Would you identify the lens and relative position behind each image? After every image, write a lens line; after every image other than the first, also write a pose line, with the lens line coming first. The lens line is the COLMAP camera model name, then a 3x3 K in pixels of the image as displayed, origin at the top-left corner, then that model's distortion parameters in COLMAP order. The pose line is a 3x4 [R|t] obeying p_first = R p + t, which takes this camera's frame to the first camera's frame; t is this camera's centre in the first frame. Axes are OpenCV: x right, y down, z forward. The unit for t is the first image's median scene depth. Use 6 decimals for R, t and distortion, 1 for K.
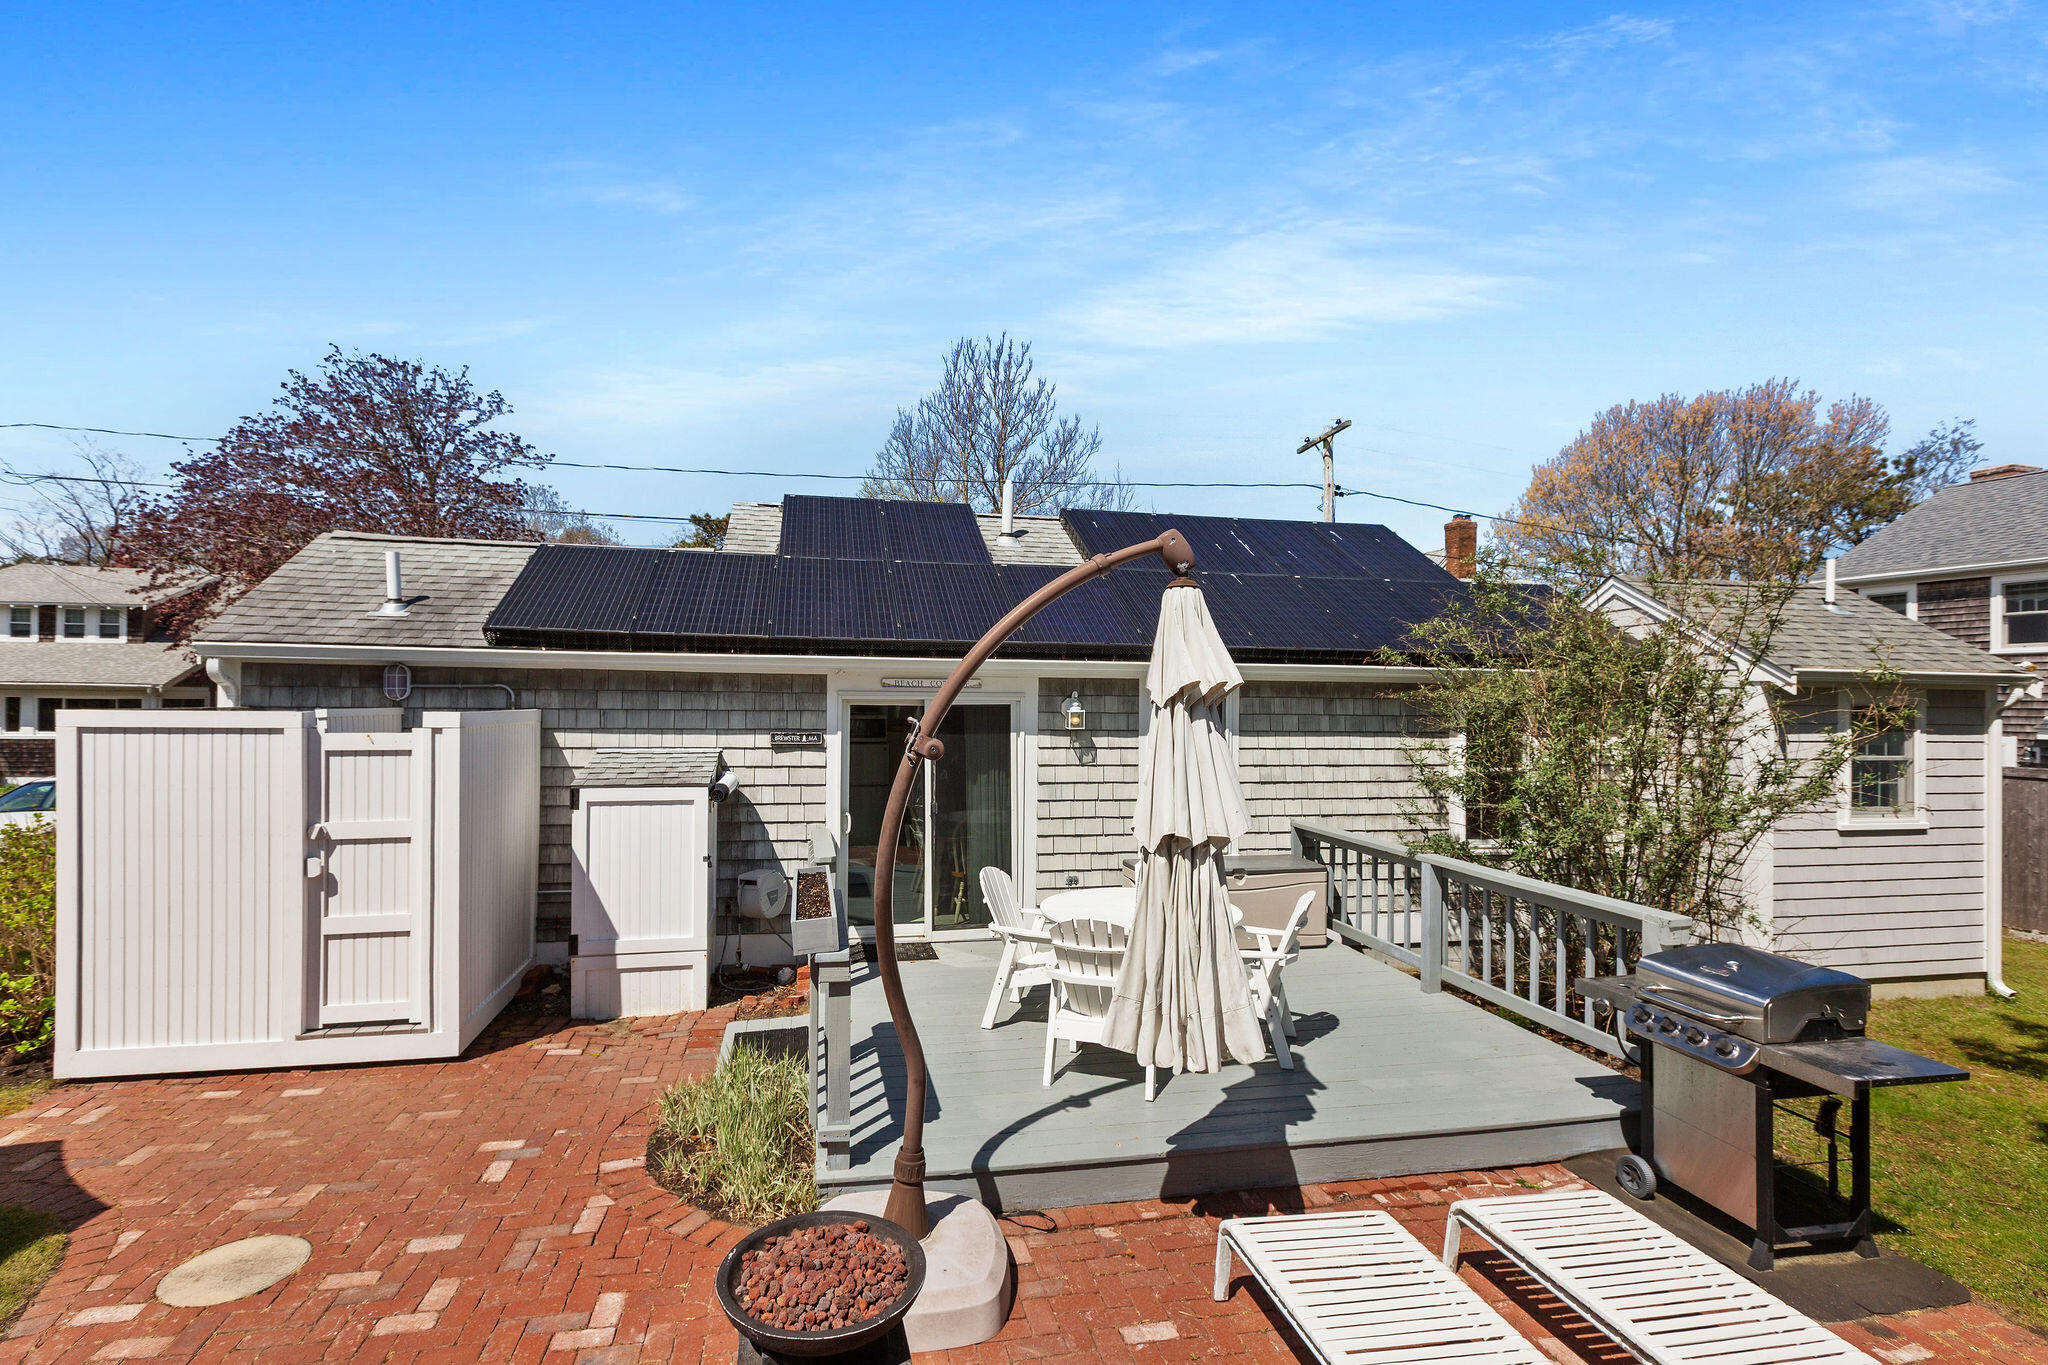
lens RADIAL K [[942.2, 0, 1002.0], [0, 942.2, 690.0], [0, 0, 1]] dist [-0.000103, 0.000047]
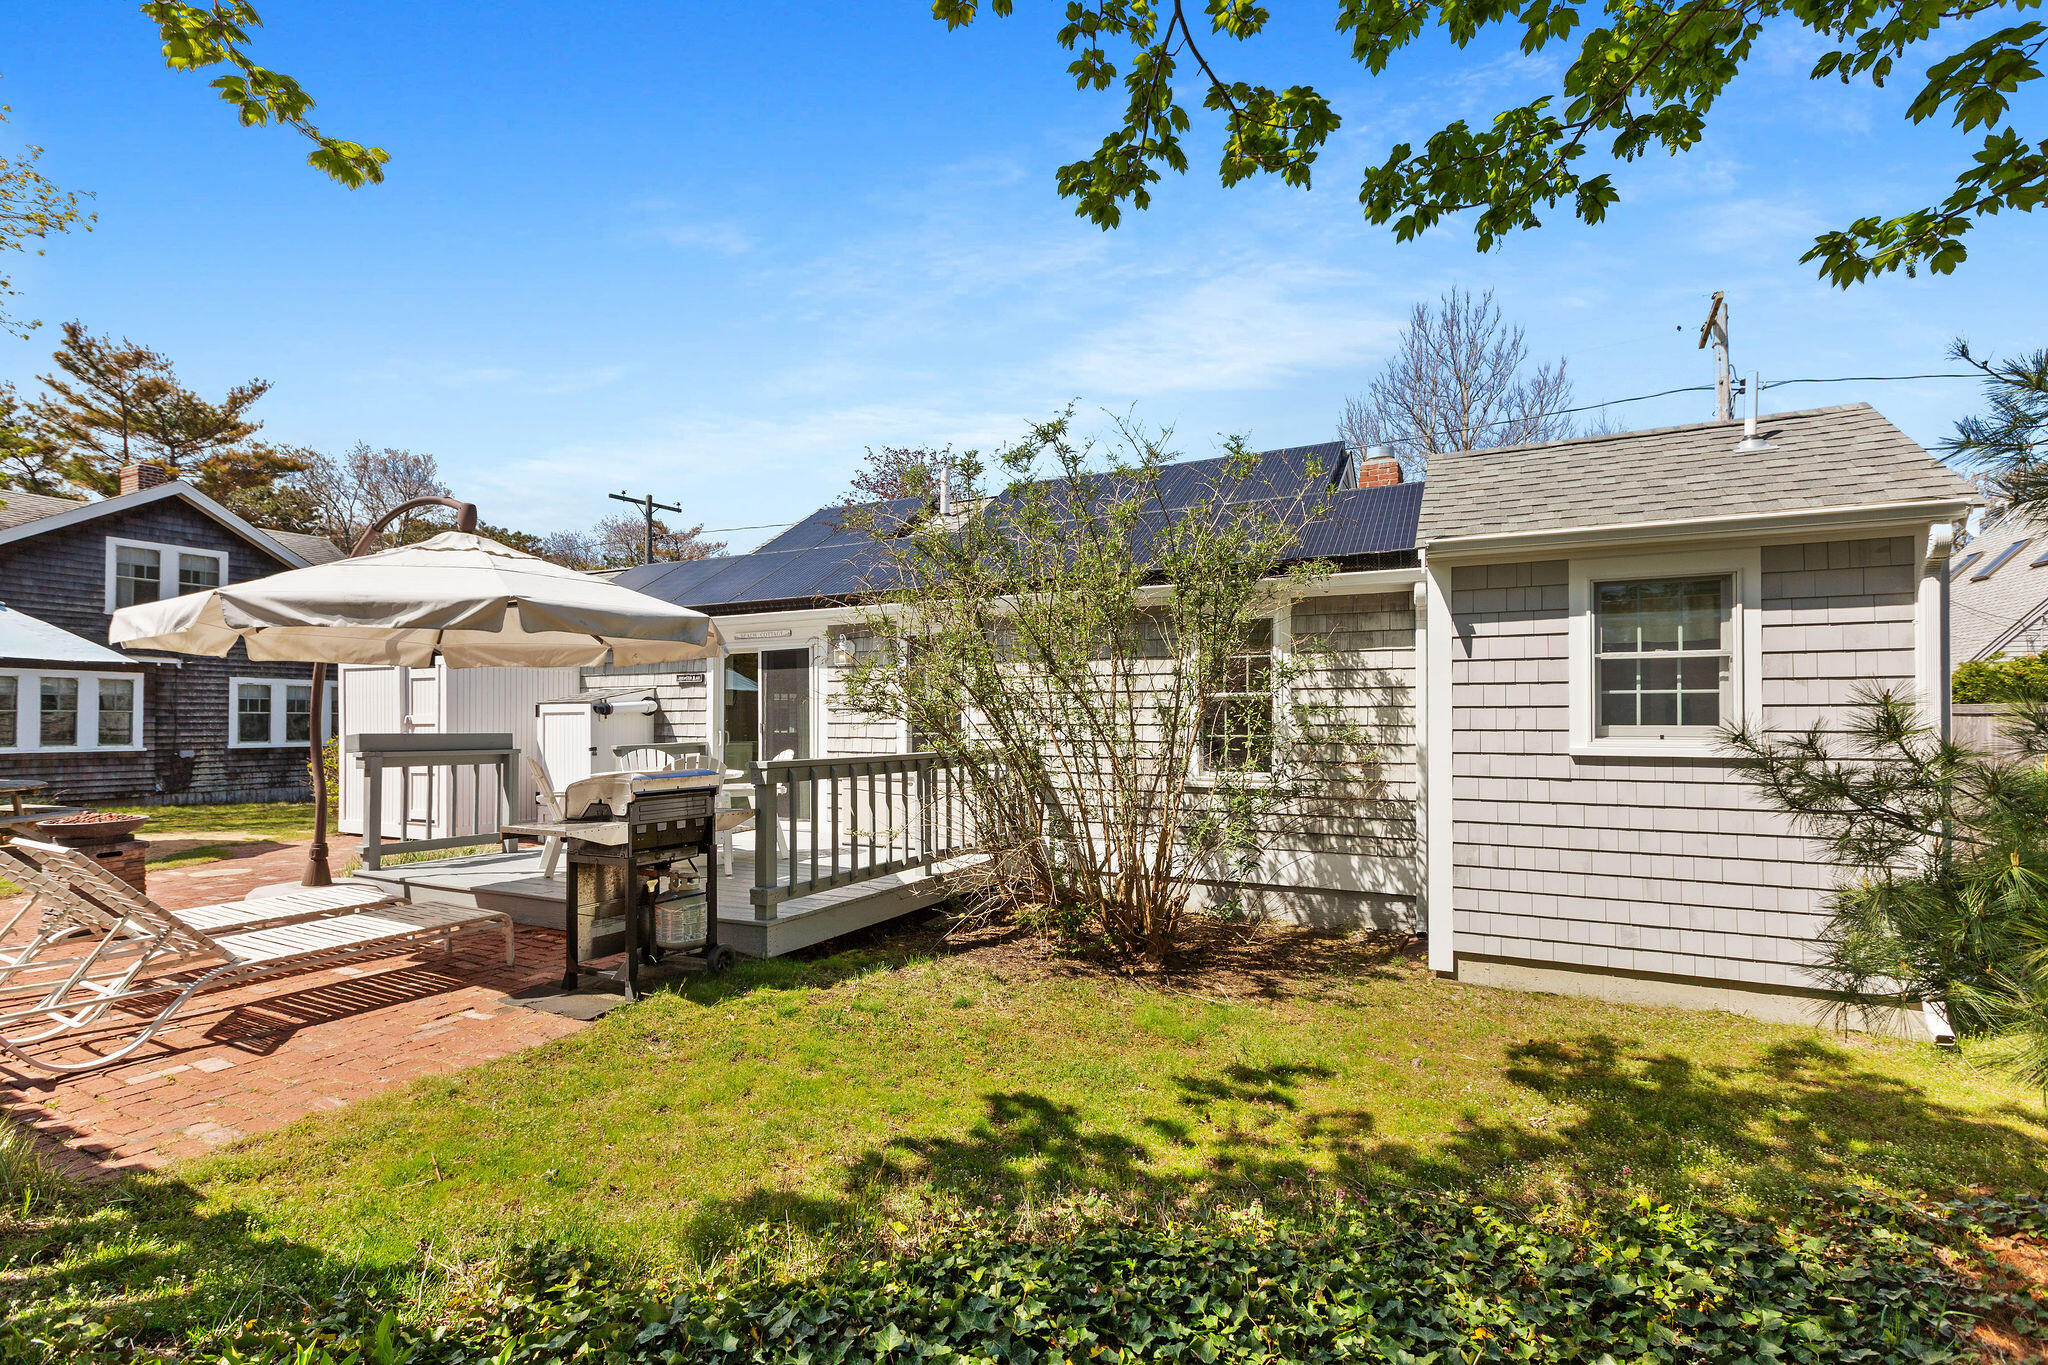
lens RADIAL K [[958.3, 0, 1018.4], [0, 958.3, 675.2], [0, 0, 1]] dist [0.011175, -0.001447]
pose [[0.784817, -0.040589, -0.618398, 1.359159], [0.012915, 0.998707, -0.049160, 0.158537], [0.619594, 0.030594, 0.784326, 0.218042]]
